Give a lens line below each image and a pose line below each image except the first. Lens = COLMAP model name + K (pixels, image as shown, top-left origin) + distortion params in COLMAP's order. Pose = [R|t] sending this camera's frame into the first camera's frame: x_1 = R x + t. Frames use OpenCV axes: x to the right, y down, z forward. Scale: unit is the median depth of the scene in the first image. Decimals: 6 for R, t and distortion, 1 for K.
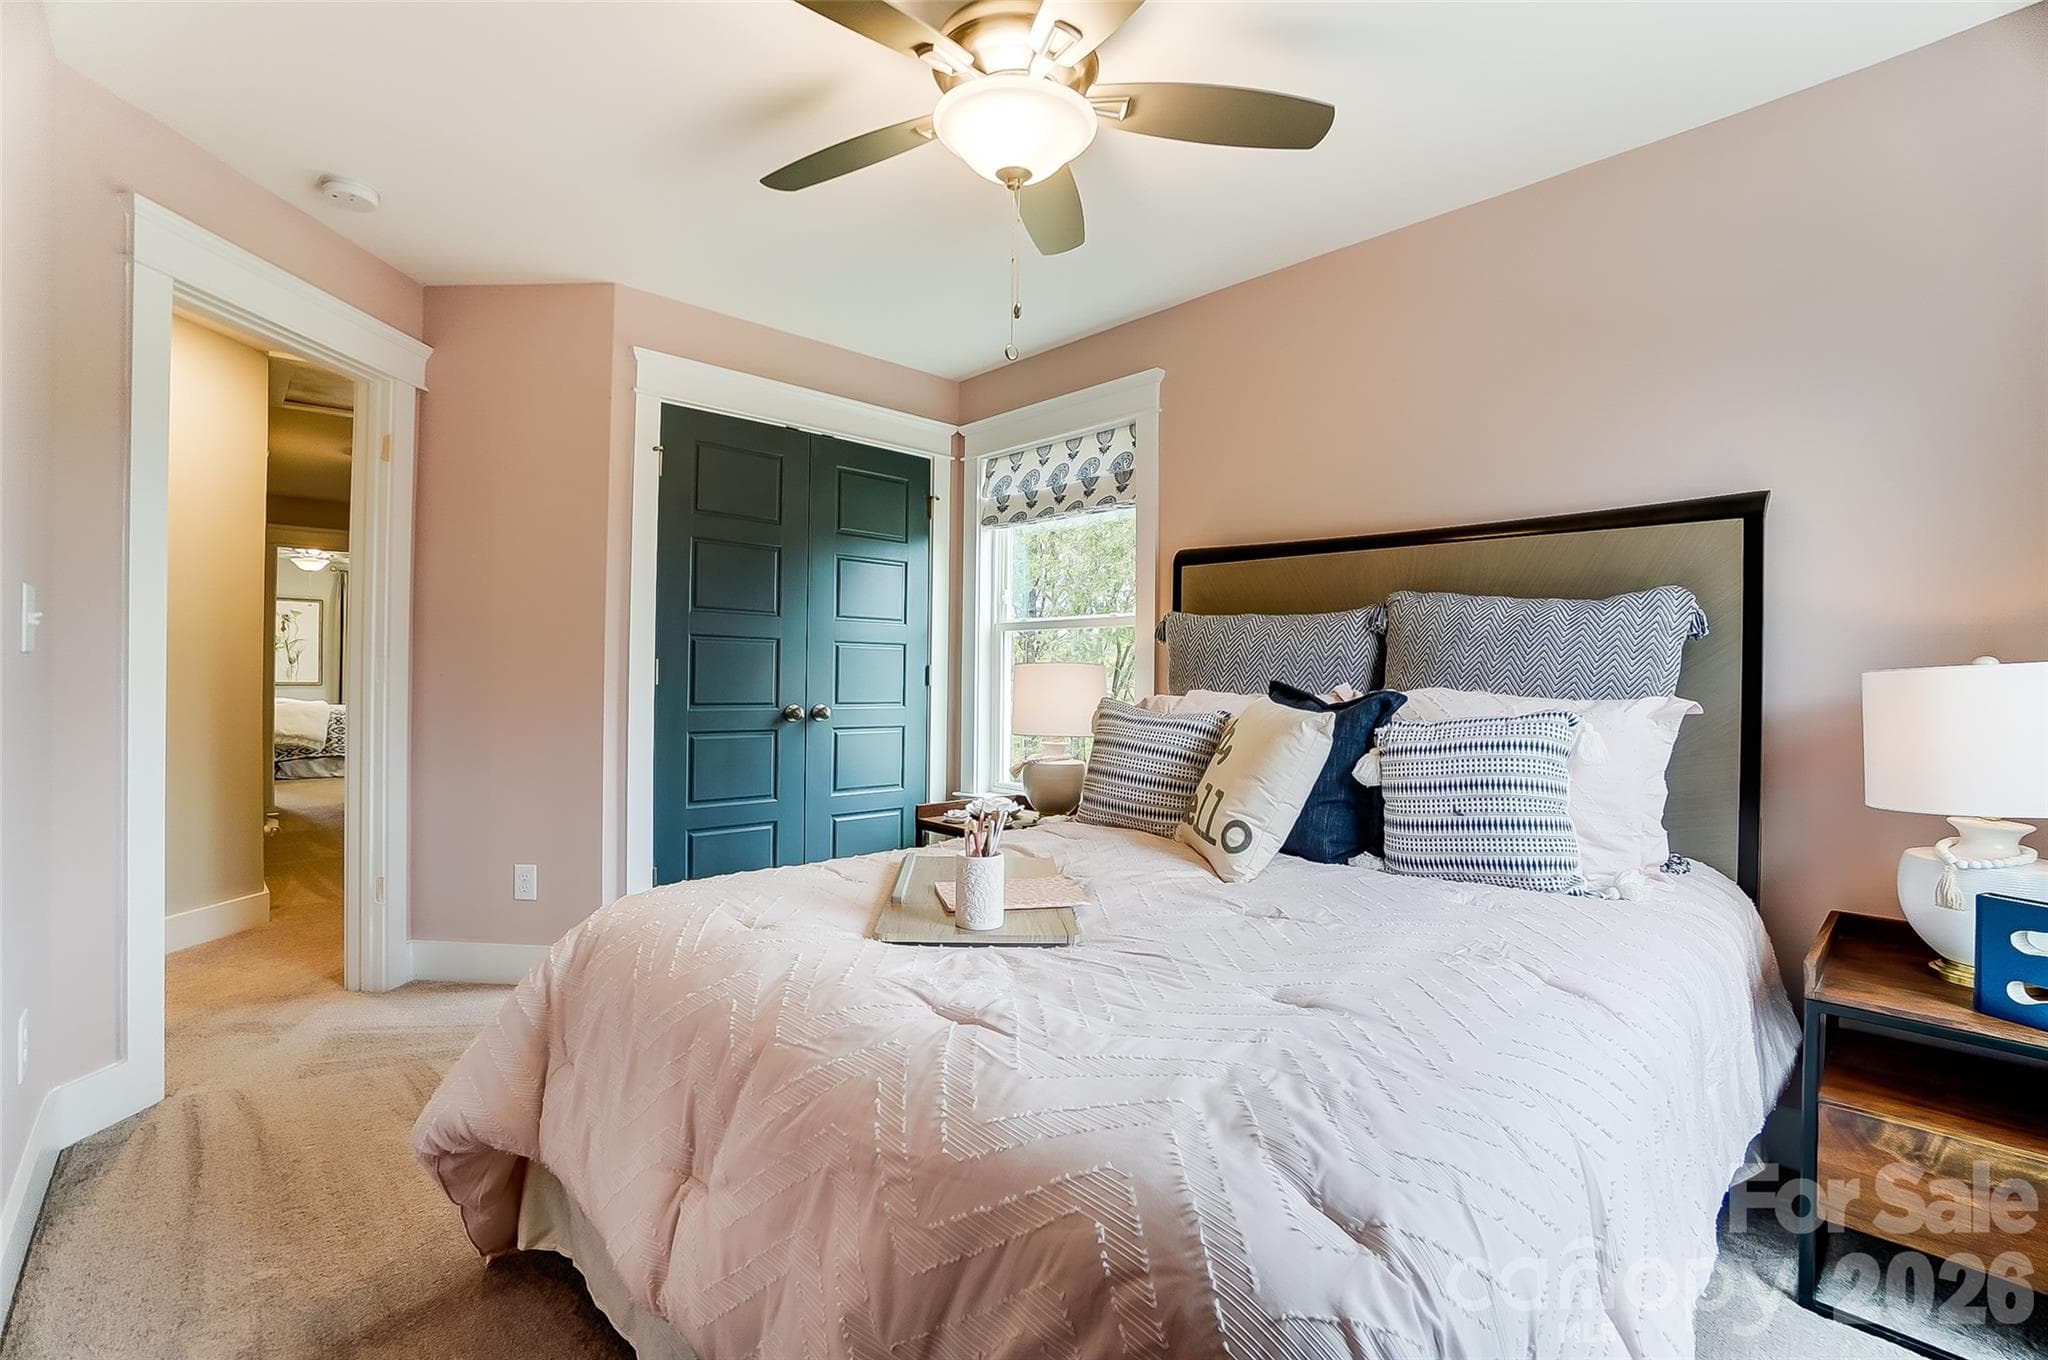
lens RADIAL K [[909.7, 0, 1024.0], [0, 909.7, 680.0], [0, 0, 1]] dist [-0.062083, 0.022040]
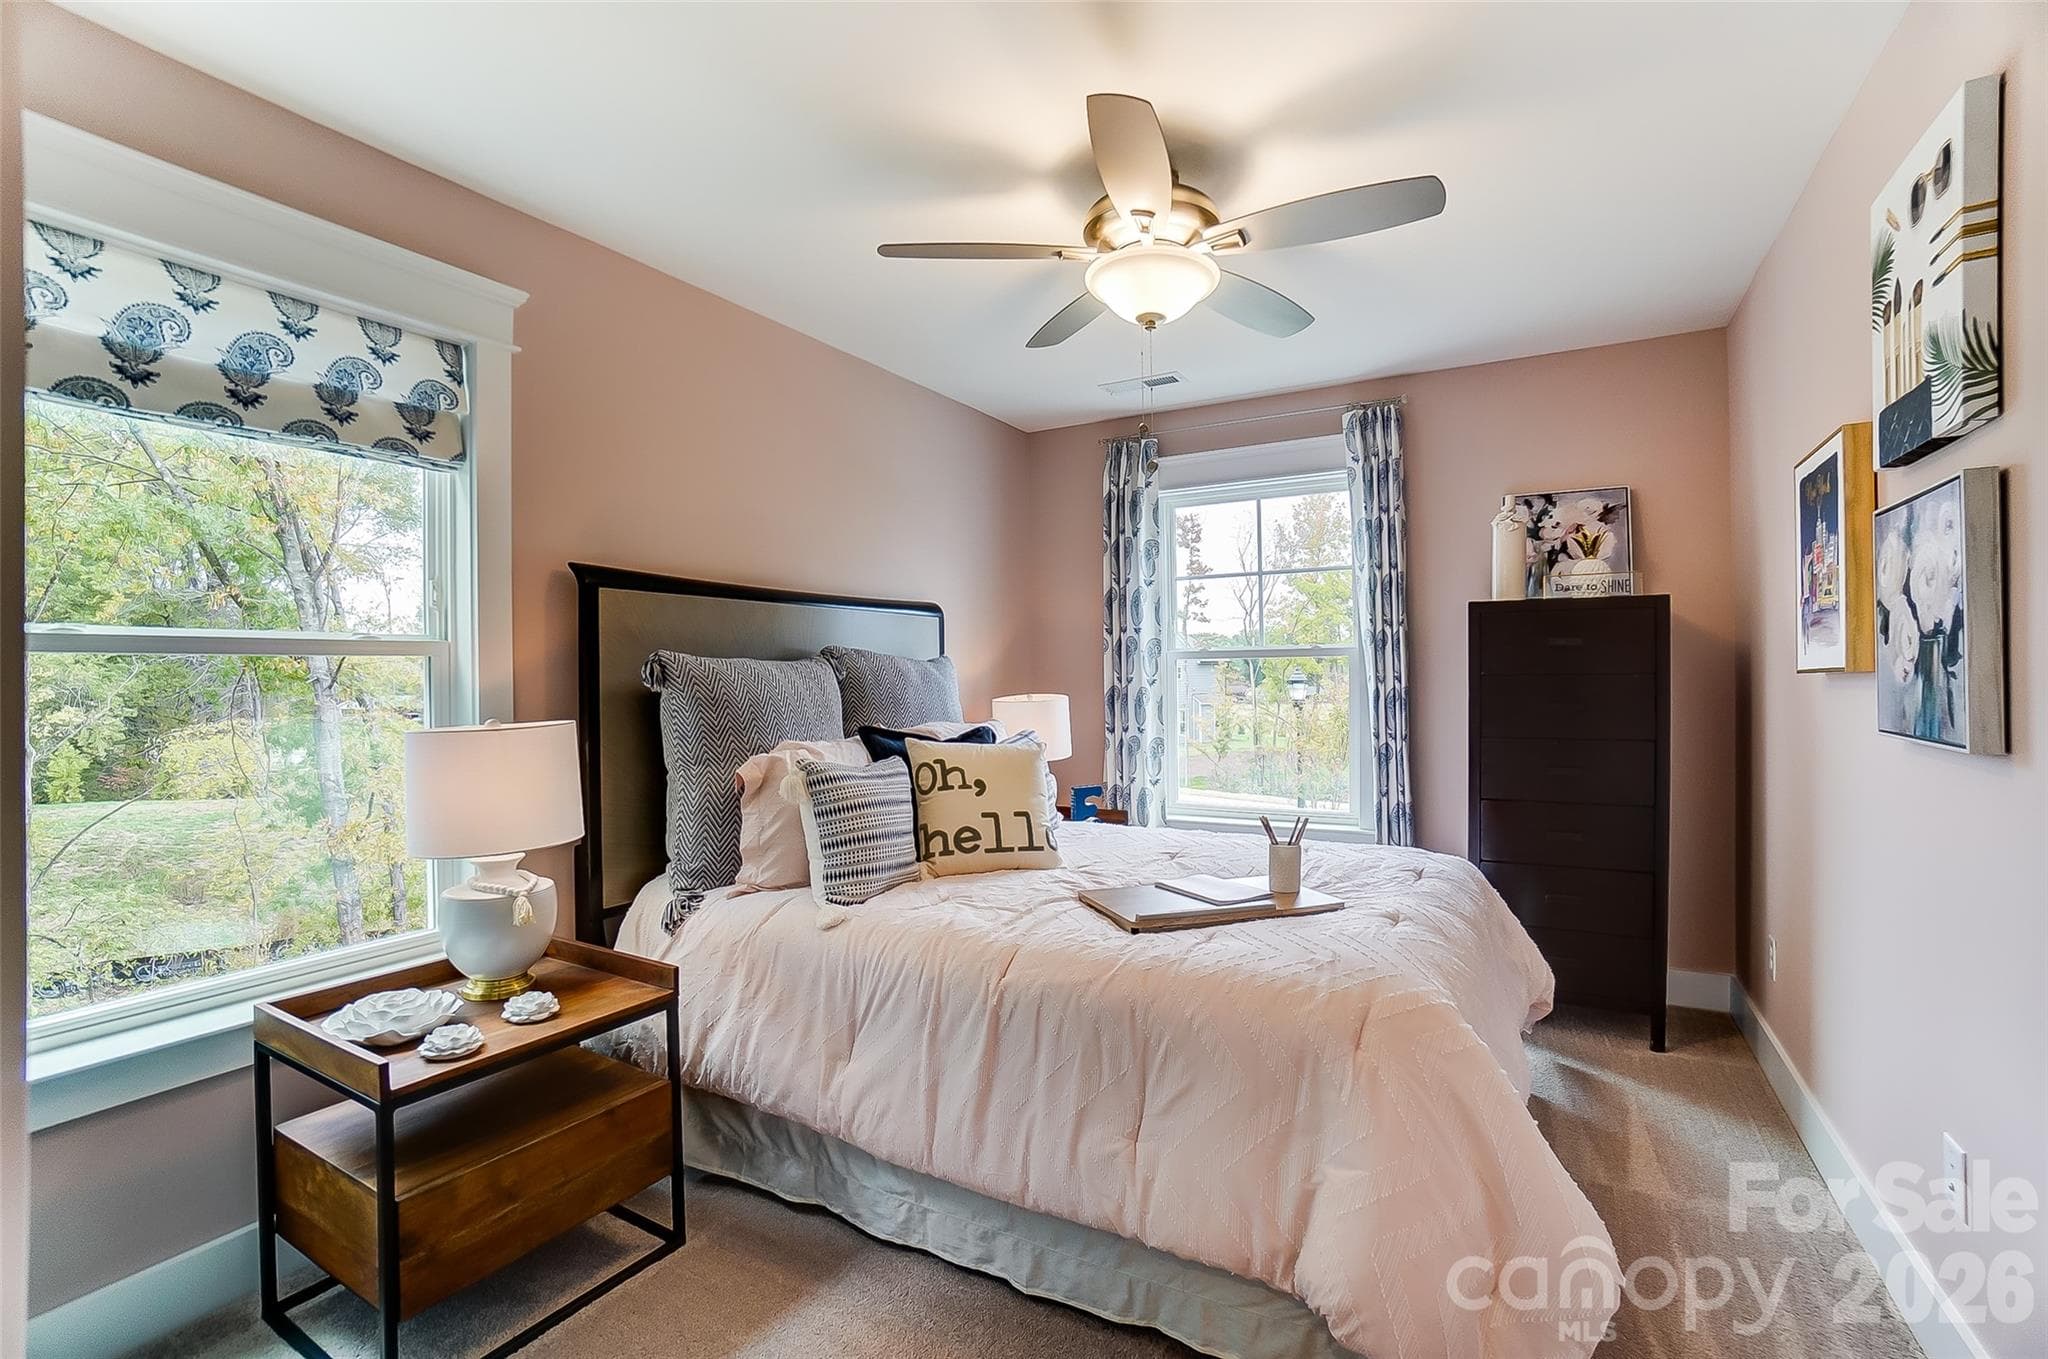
lens RADIAL K [[909.7, 0, 1024.0], [0, 909.7, 679.5], [0, 0, 1]] dist [-0.062083, 0.022040]
pose [[-0.308755, -0.017857, 0.950974, -0.595641], [0.011939, 0.999672, 0.022647, -0.057098], [-0.951067, 0.018347, -0.308440, 0.813718]]
